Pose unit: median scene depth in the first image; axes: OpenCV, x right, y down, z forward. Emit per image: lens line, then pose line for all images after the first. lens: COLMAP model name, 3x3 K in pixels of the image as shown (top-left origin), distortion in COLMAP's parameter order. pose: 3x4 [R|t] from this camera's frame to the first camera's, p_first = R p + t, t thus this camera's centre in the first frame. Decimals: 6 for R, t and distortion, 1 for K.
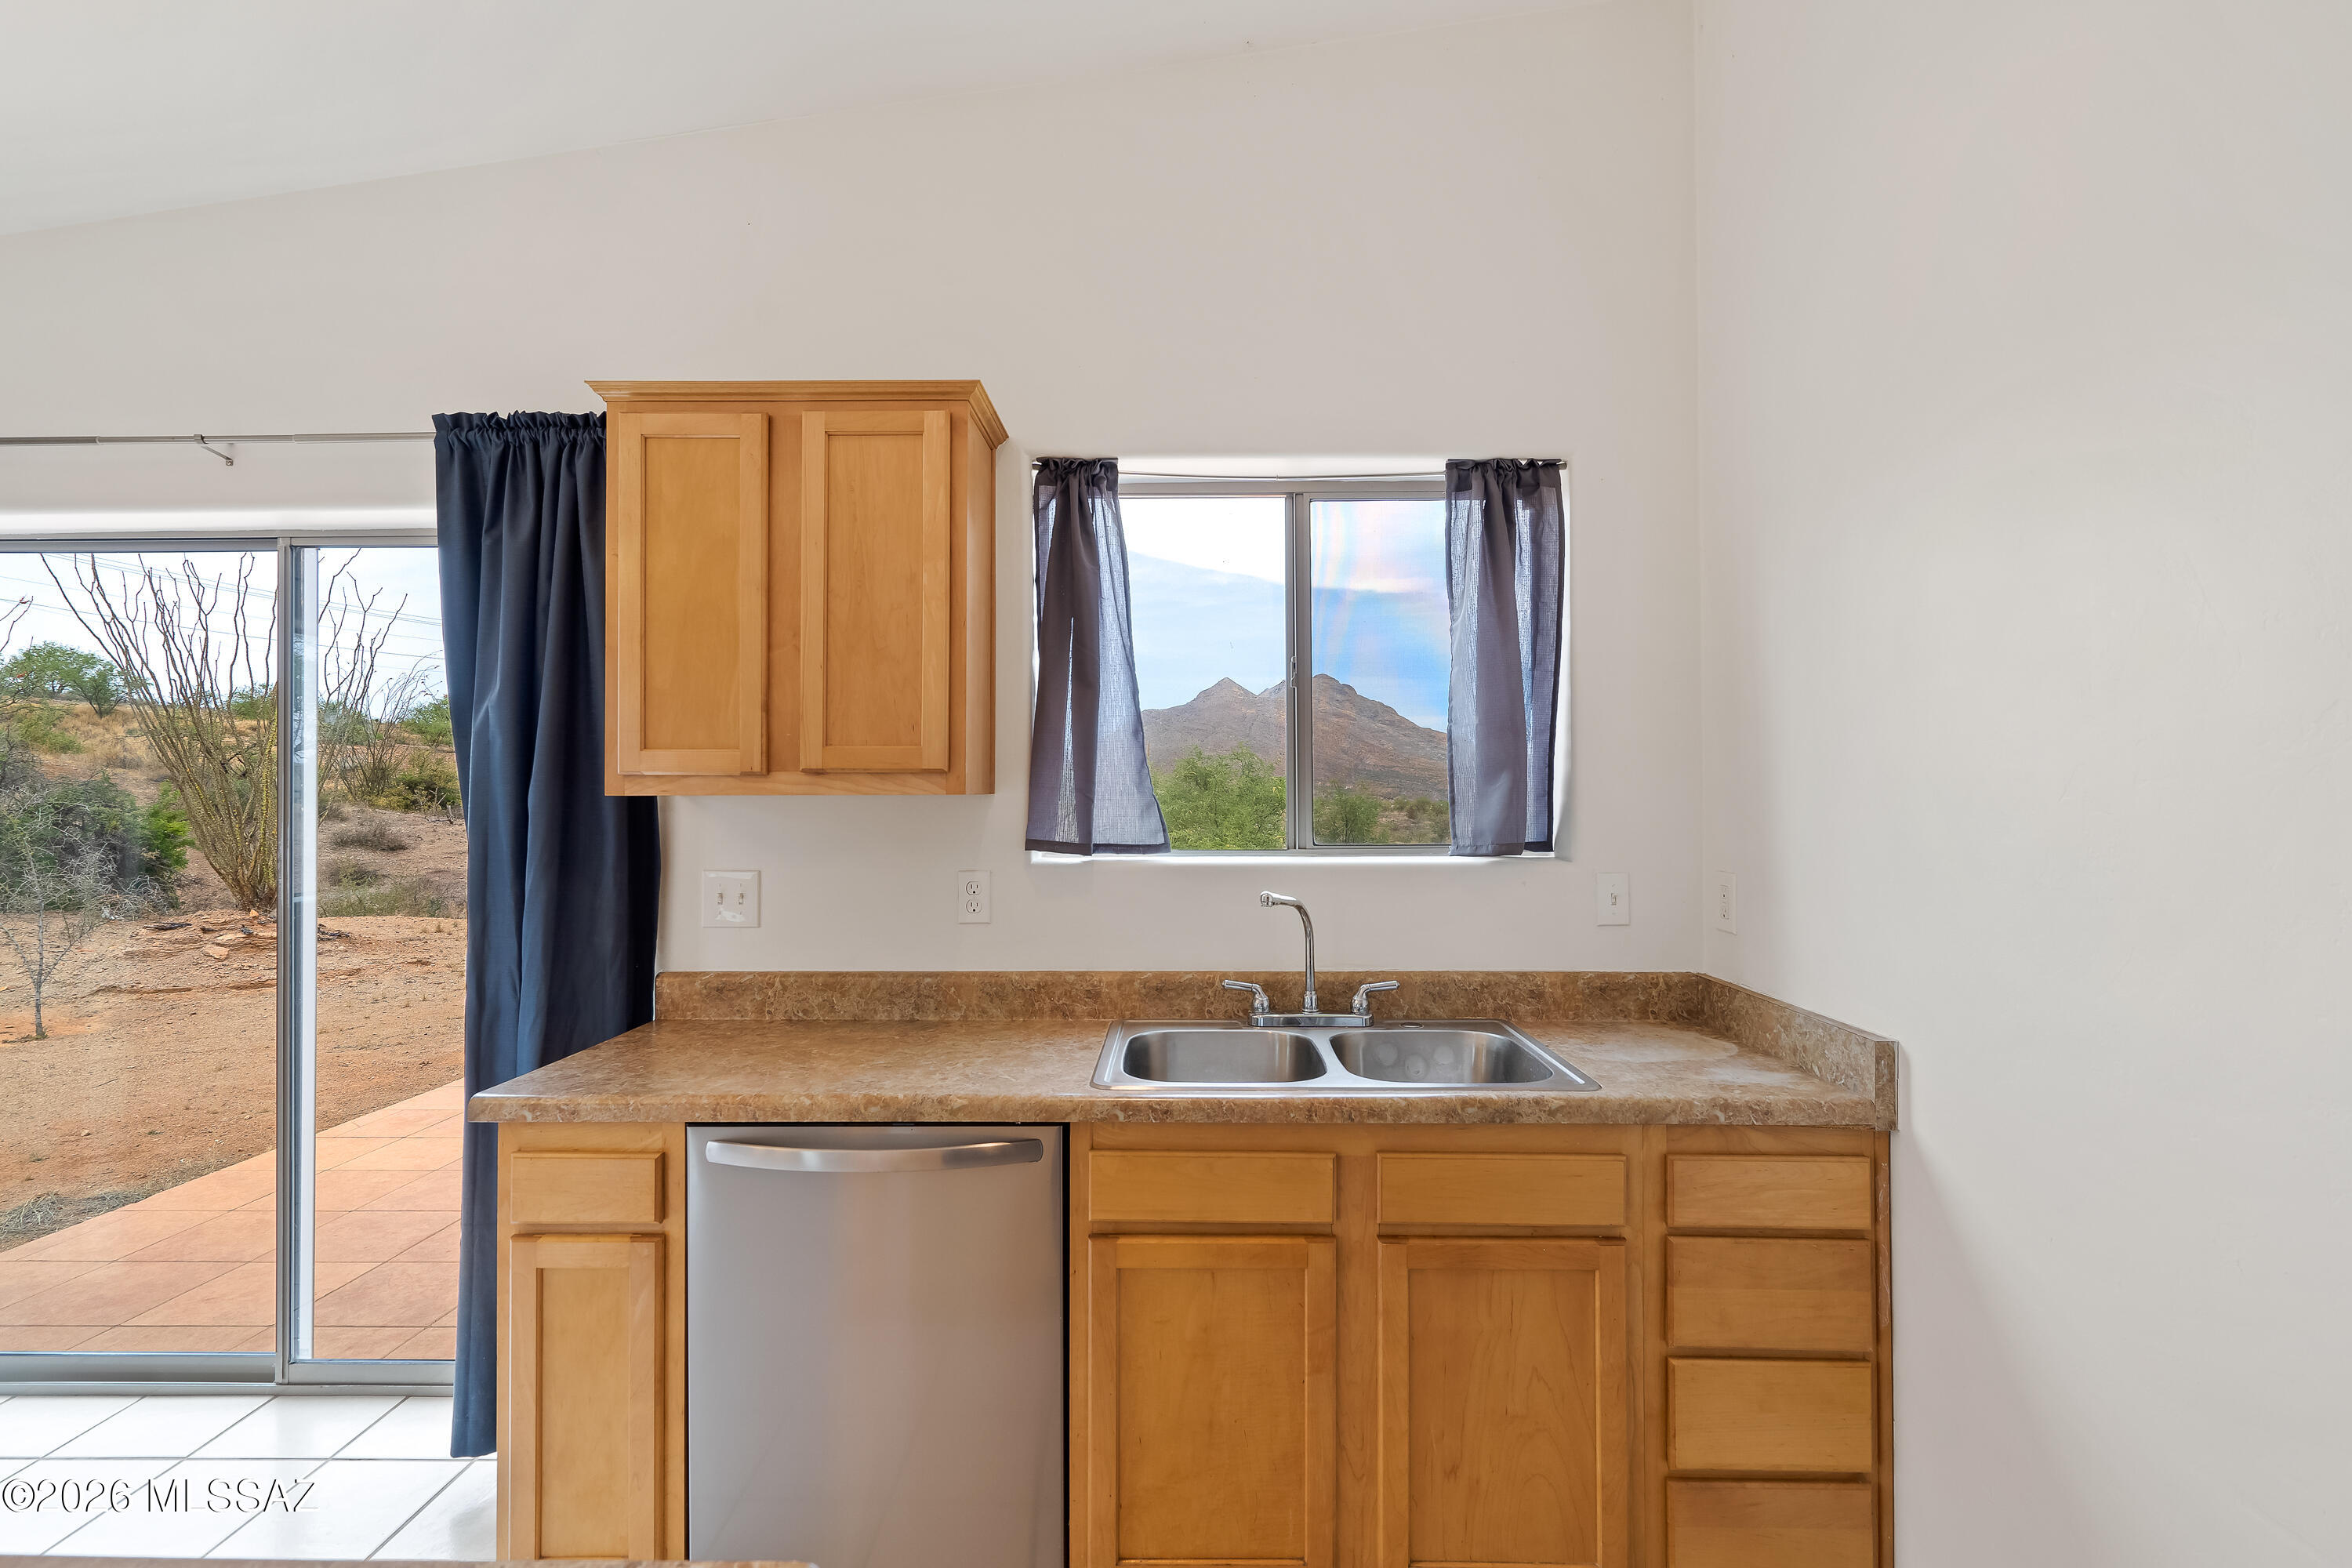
lens RADIAL K [[1091.6, 0, 1166.0], [0, 1091.6, 782.0], [0, 0, 1]] dist [-0.004455, 0.003150]
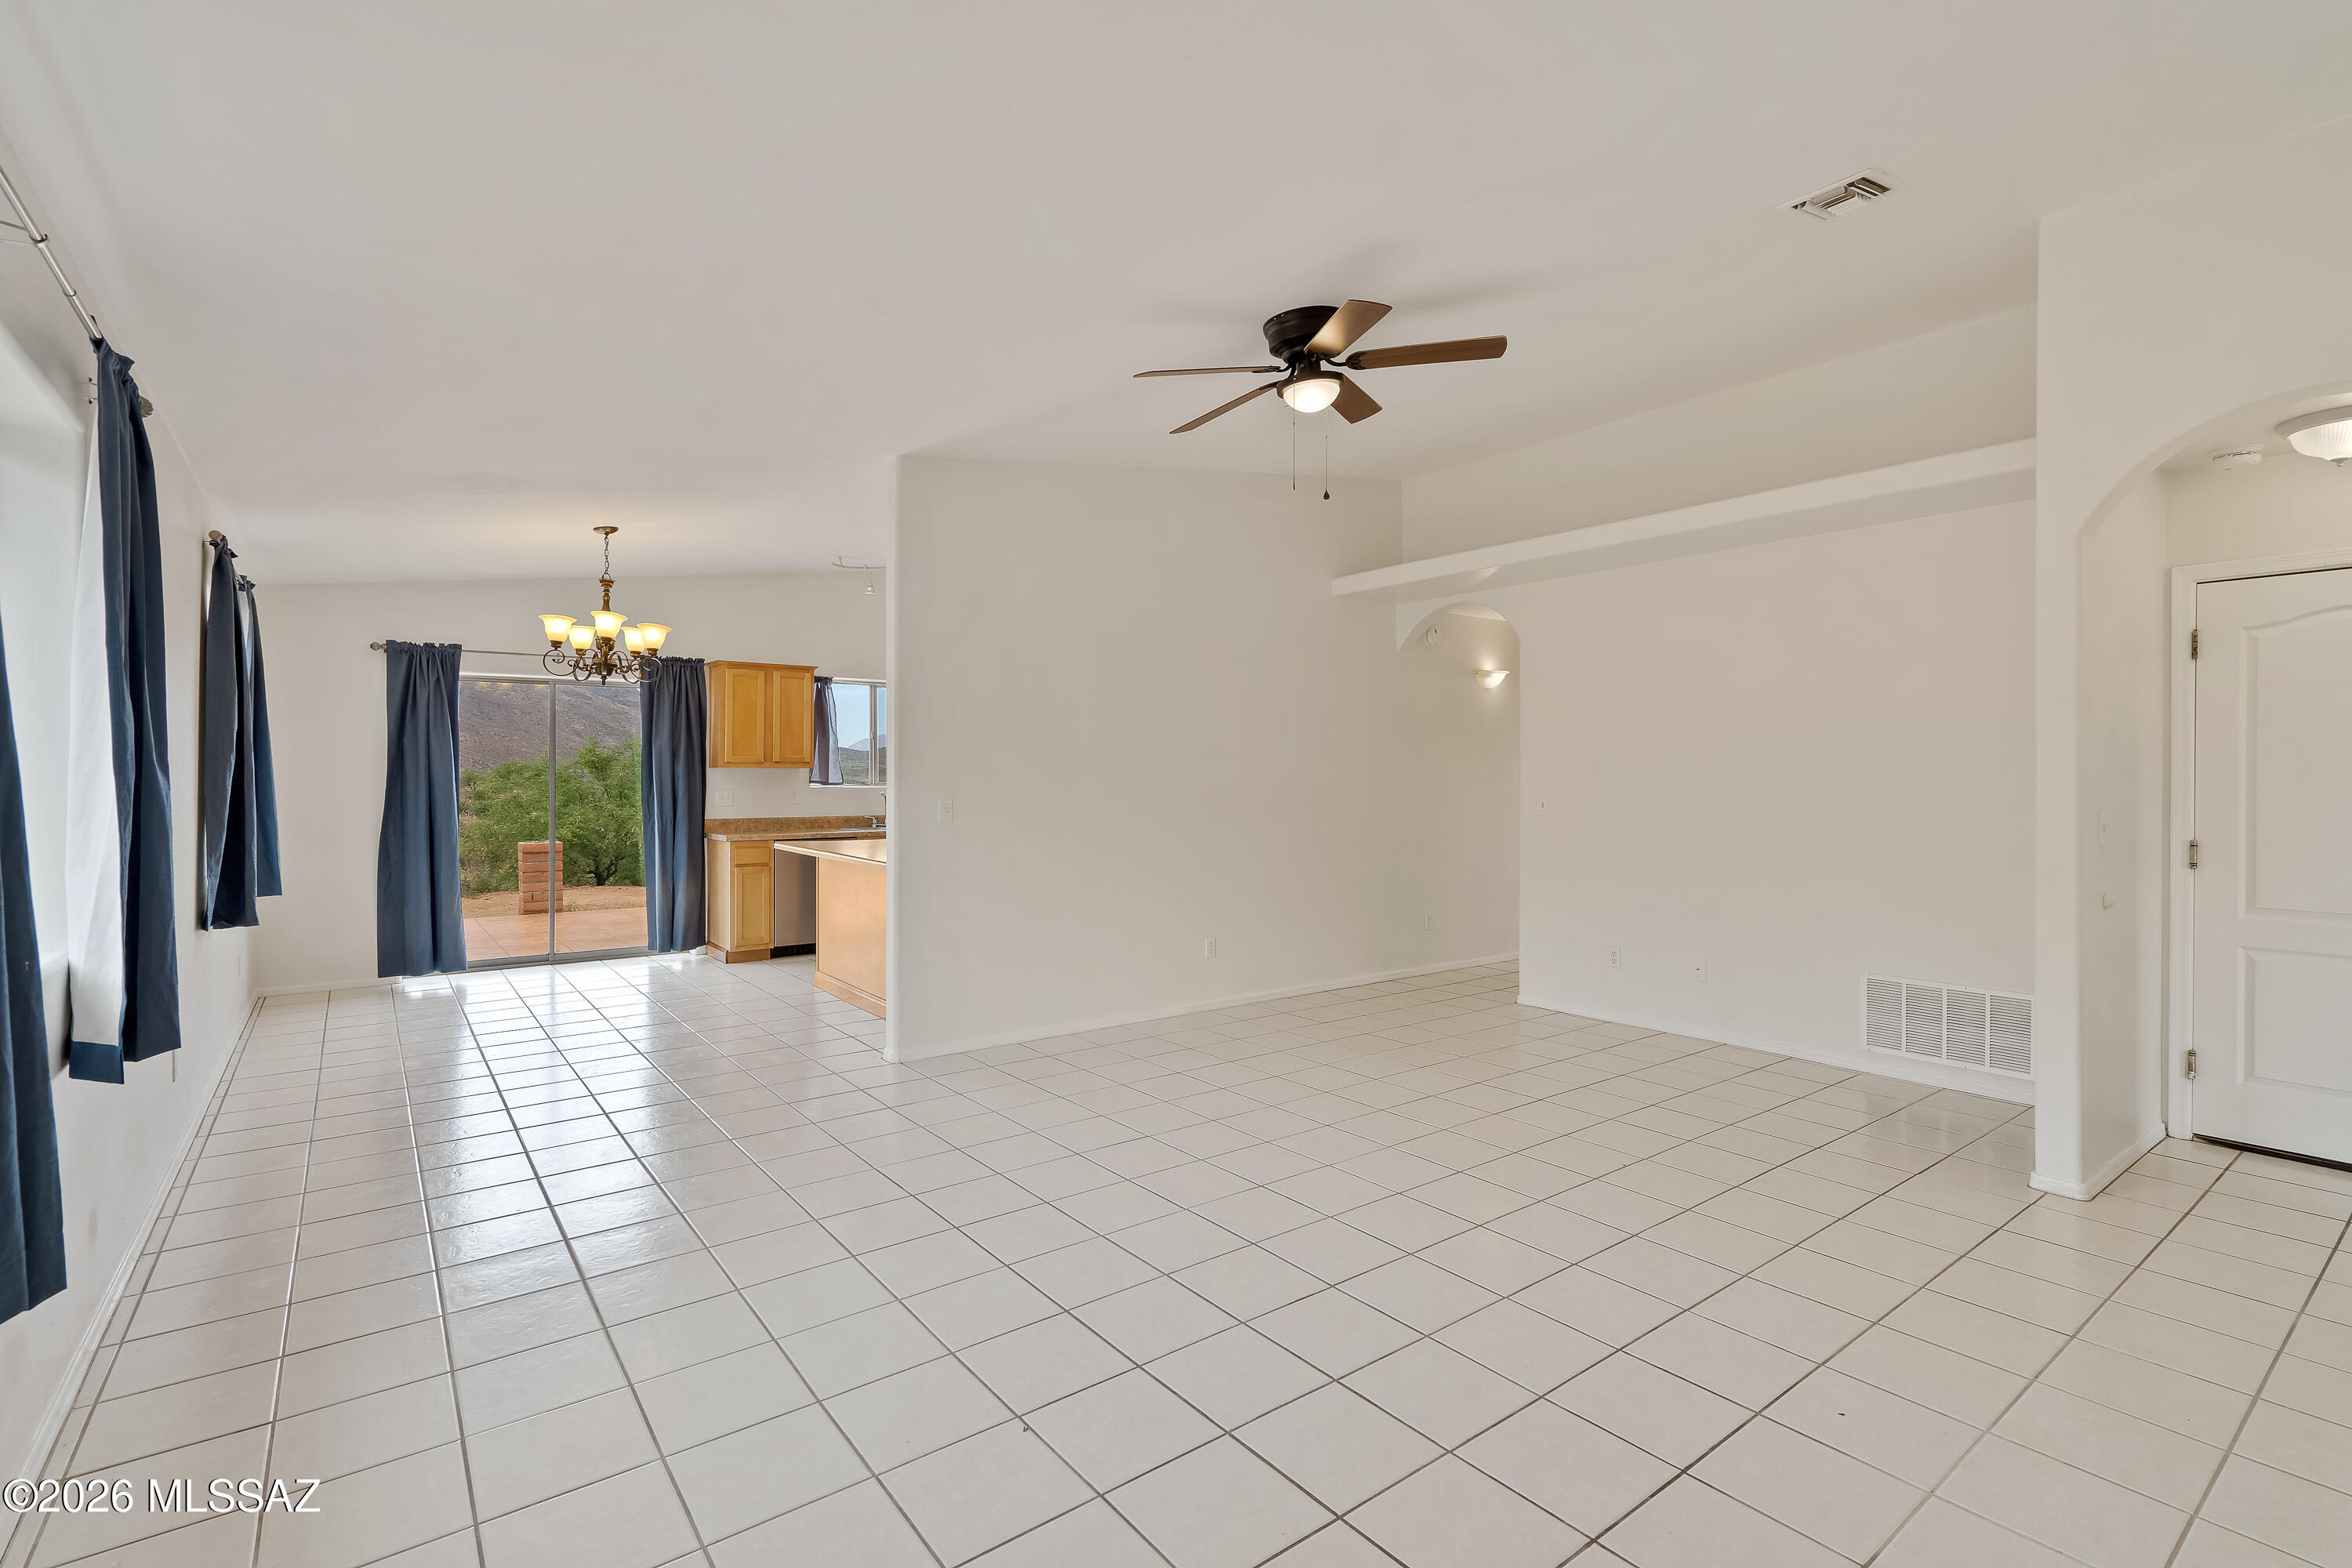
lens RADIAL K [[1091.6, 0, 1177.7], [0, 1091.6, 775.0], [0, 0, 1]] dist [-0.004455, 0.003150]
pose [[0.787208, 0.003847, 0.616676, -1.446862], [-0.007130, 0.999970, 0.002863, 0.013806], [-0.616647, -0.006651, 0.787212, -2.705959]]
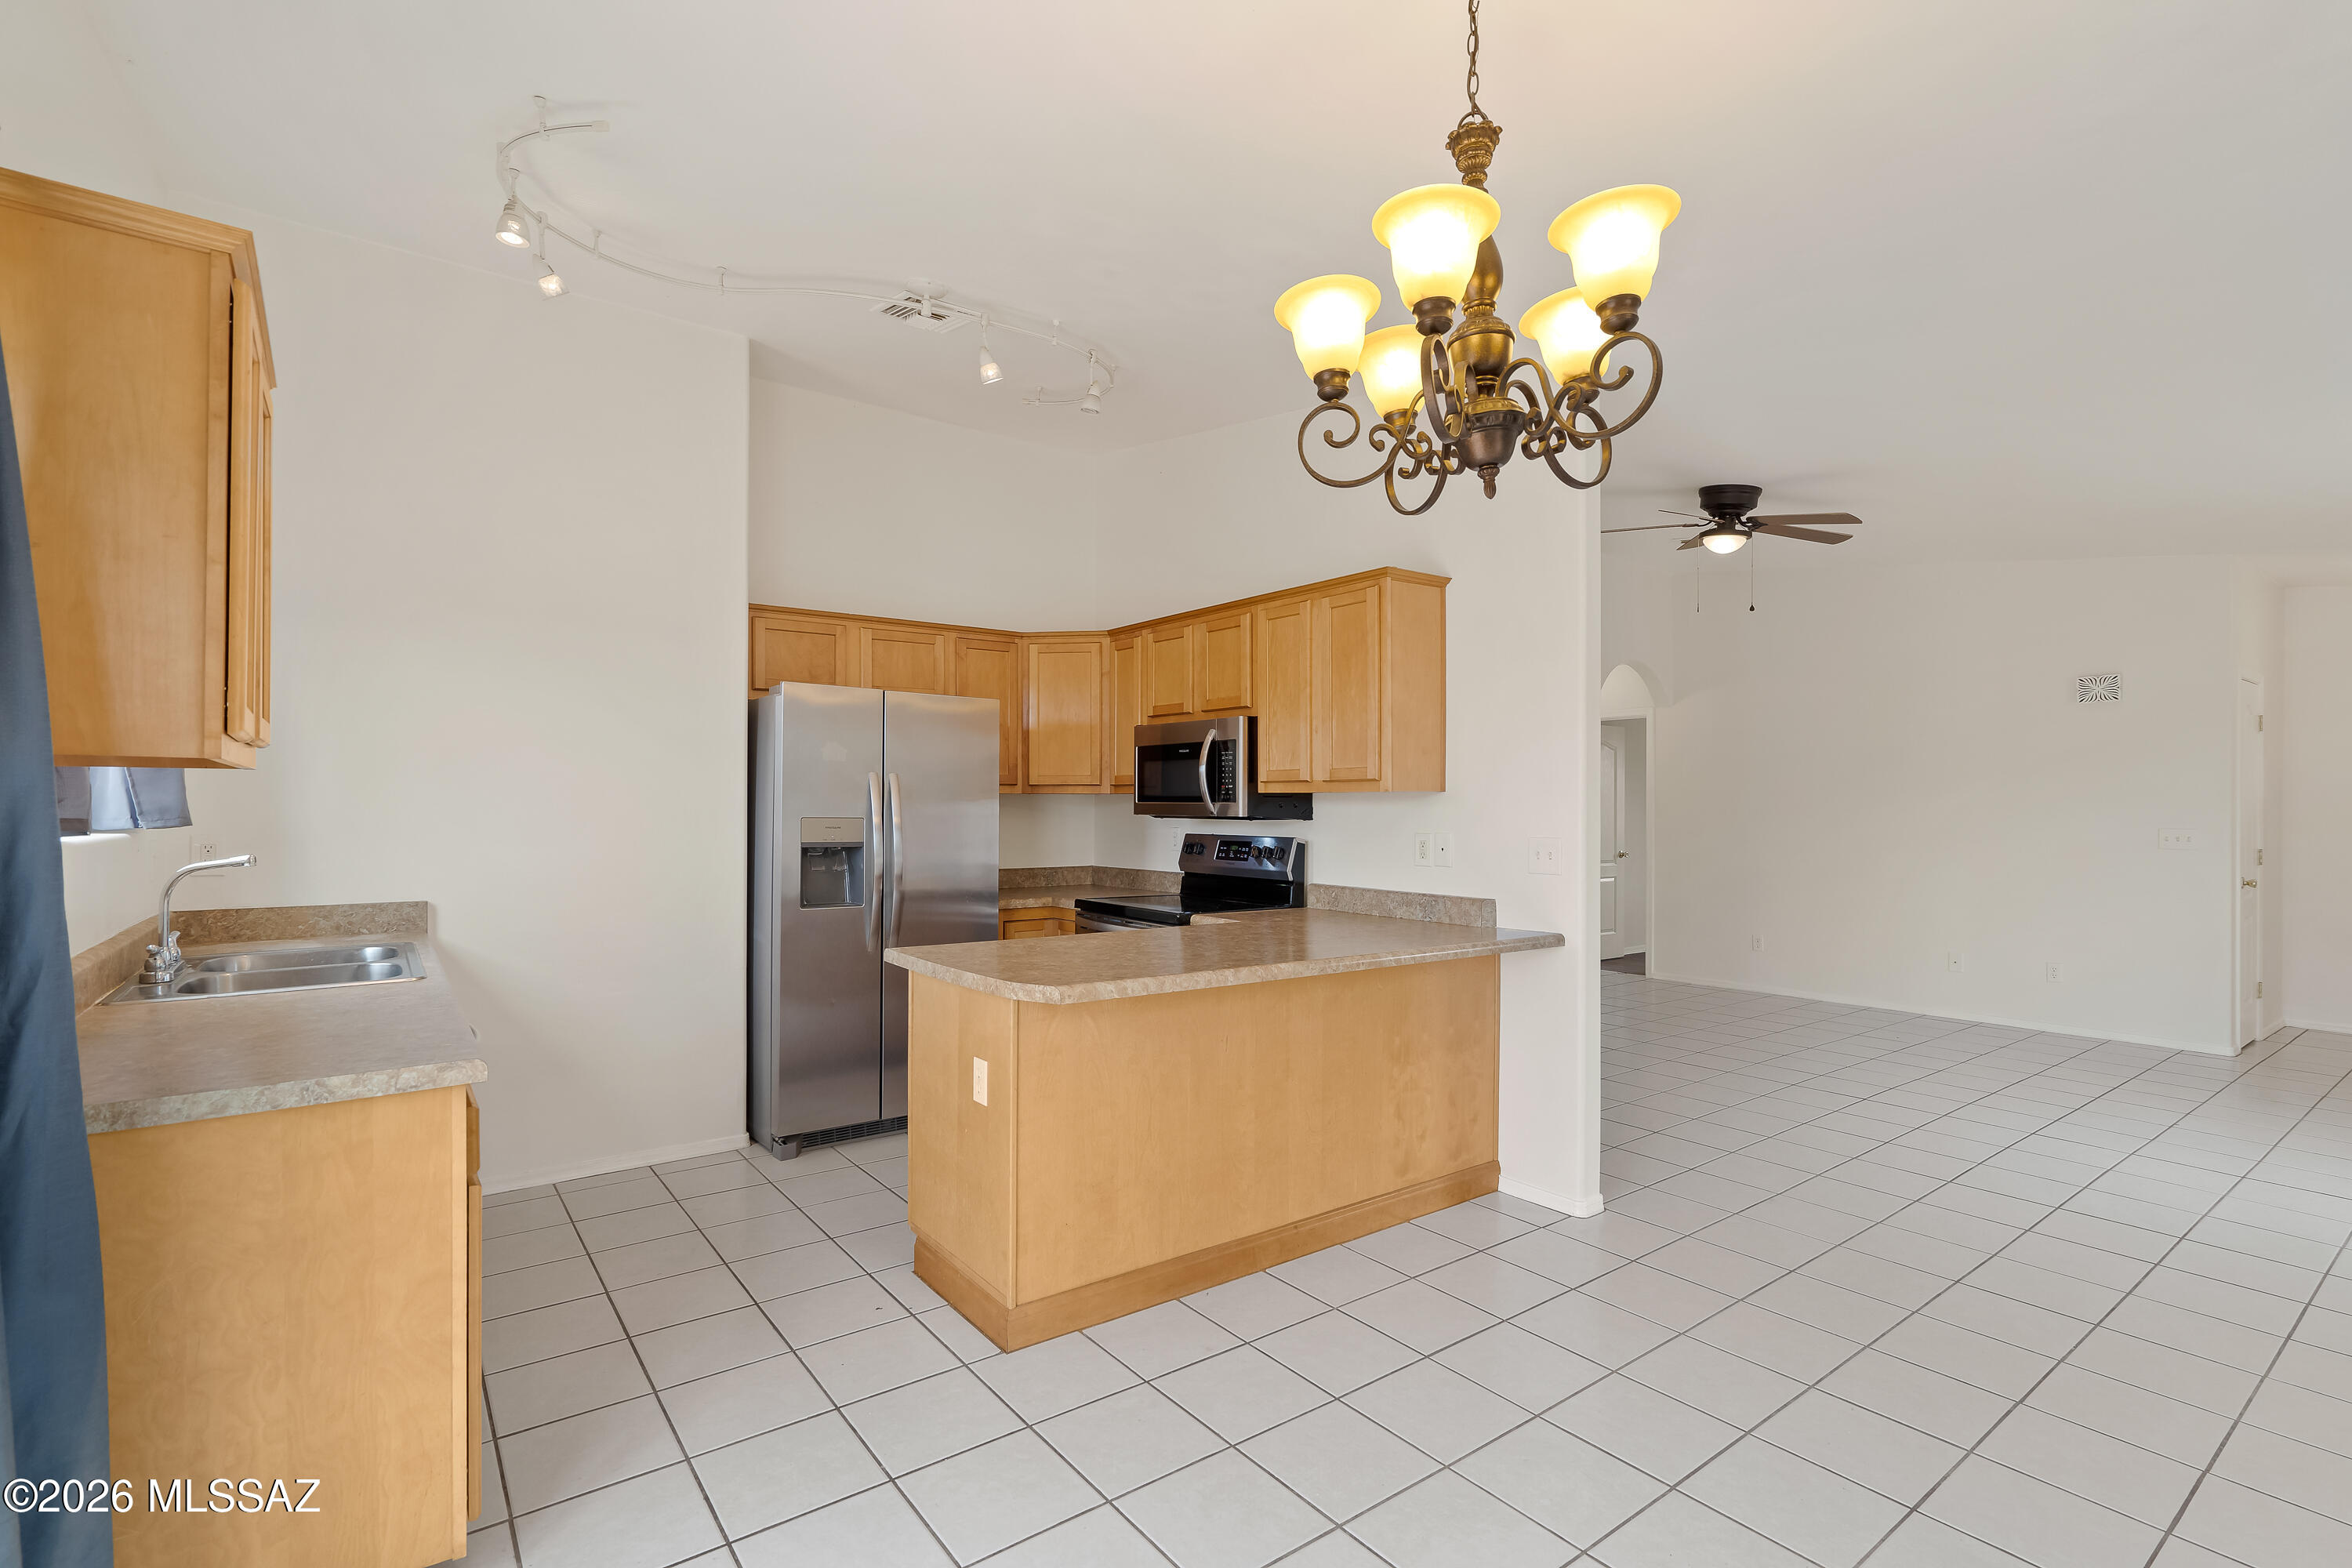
lens RADIAL K [[1091.6, 0, 1172.3], [0, 1091.6, 803.3], [0, 0, 1]] dist [-0.004455, 0.003150]
pose [[-0.615186, 0.001770, 0.788380, -1.391253], [-0.007406, 0.999940, -0.008023, 0.040754], [-0.788347, -0.010774, -0.615136, 0.855945]]
